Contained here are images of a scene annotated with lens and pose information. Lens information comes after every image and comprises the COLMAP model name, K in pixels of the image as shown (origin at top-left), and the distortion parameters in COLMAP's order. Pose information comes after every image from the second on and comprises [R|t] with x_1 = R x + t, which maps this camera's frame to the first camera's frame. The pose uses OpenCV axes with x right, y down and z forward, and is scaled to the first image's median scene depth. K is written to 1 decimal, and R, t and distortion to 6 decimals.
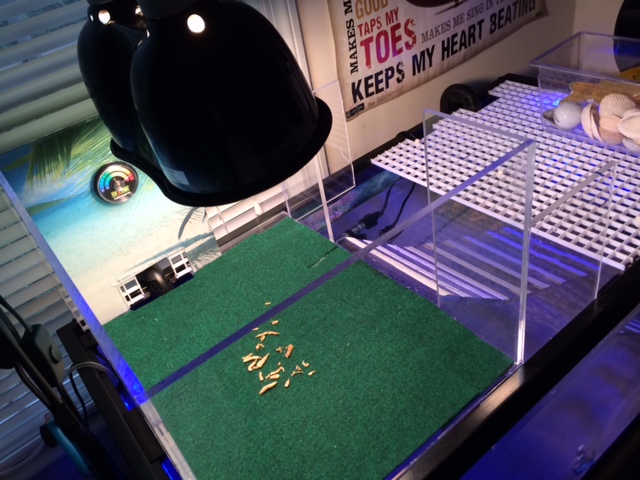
lens RADIAL K [[544.3, 0, 315.2], [0, 544.3, 236.7], [0, 0, 1]] dist [0.093687, -0.127424]
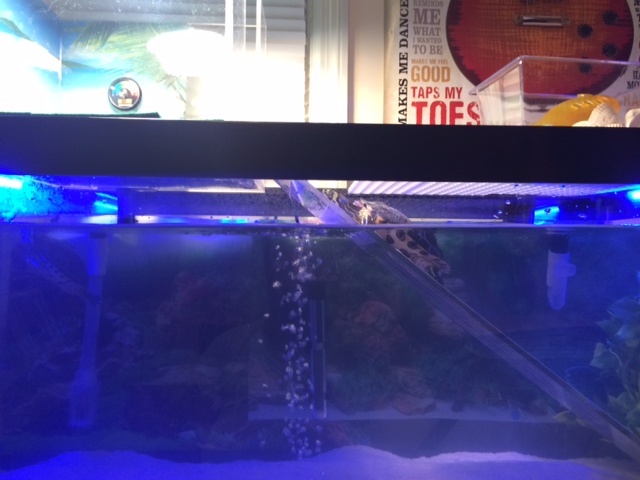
lens RADIAL K [[566.6, 0, 317.5], [0, 566.6, 228.1], [0, 0, 1]] dist [0.103462, -0.133006]
pose [[0.806689, 0.173130, -0.565048, 0.585606], [-0.466986, 0.772710, -0.429934, 0.391441], [0.362184, 0.610692, 0.704186, 0.282031]]
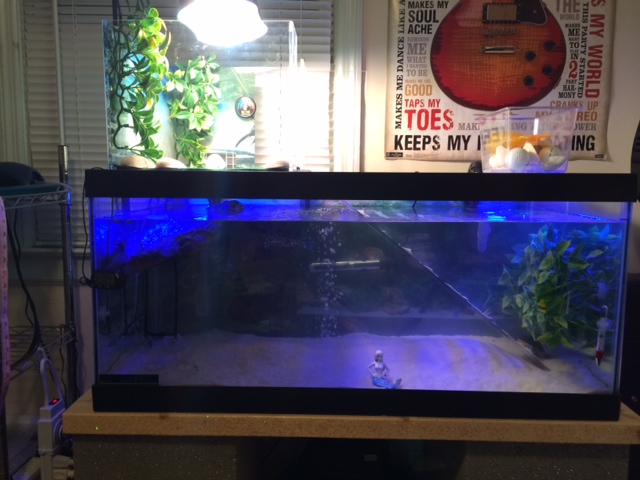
lens RADIAL K [[544.3, 0, 315.2], [0, 544.3, 236.7], [0, 0, 1]] dist [0.093687, -0.127424]
pose [[0.766953, 0.258018, -0.587546, 0.865984], [-0.492257, 0.823934, -0.280742, 0.492918], [0.411663, 0.504540, 0.758929, -0.110873]]
